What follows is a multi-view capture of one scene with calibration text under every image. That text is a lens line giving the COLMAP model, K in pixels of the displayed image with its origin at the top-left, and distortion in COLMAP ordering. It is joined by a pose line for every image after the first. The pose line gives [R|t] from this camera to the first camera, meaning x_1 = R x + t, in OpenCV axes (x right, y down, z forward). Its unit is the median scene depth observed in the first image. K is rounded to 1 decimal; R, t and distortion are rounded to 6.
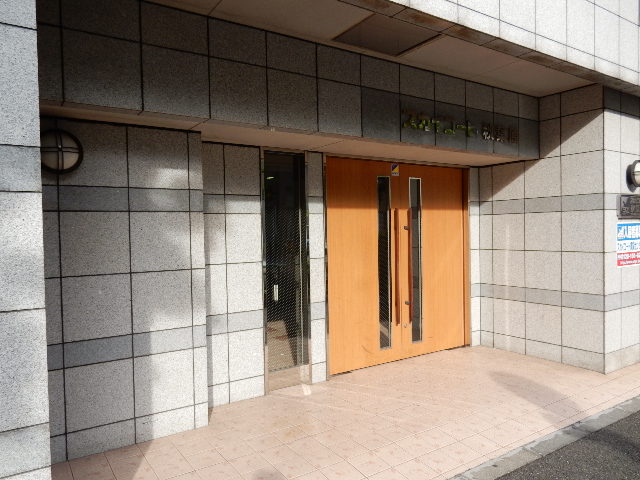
lens RADIAL K [[471.8, 0, 317.8], [0, 471.8, 241.2], [0, 0, 1]] dist [-0.003260, 0.003698]
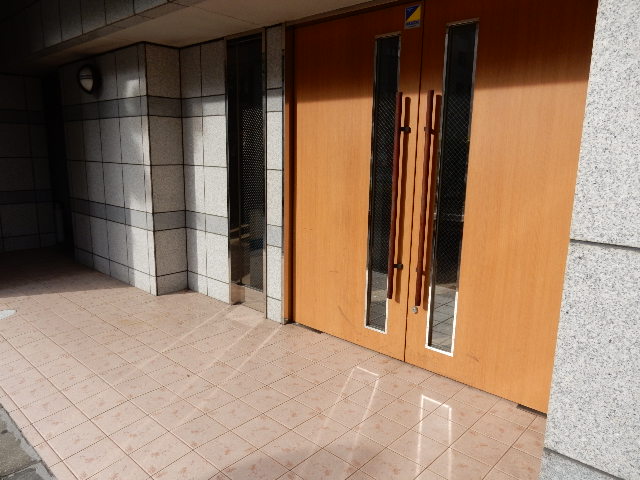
lens RADIAL K [[471.8, 0, 317.8], [0, 471.8, 241.2], [0, 0, 1]] dist [-0.003260, 0.003698]
pose [[0.232308, 0.210913, -0.949499, 0.840056], [-0.039315, 0.977444, 0.207501, -0.015010], [0.971847, -0.010875, 0.235360, 0.944916]]
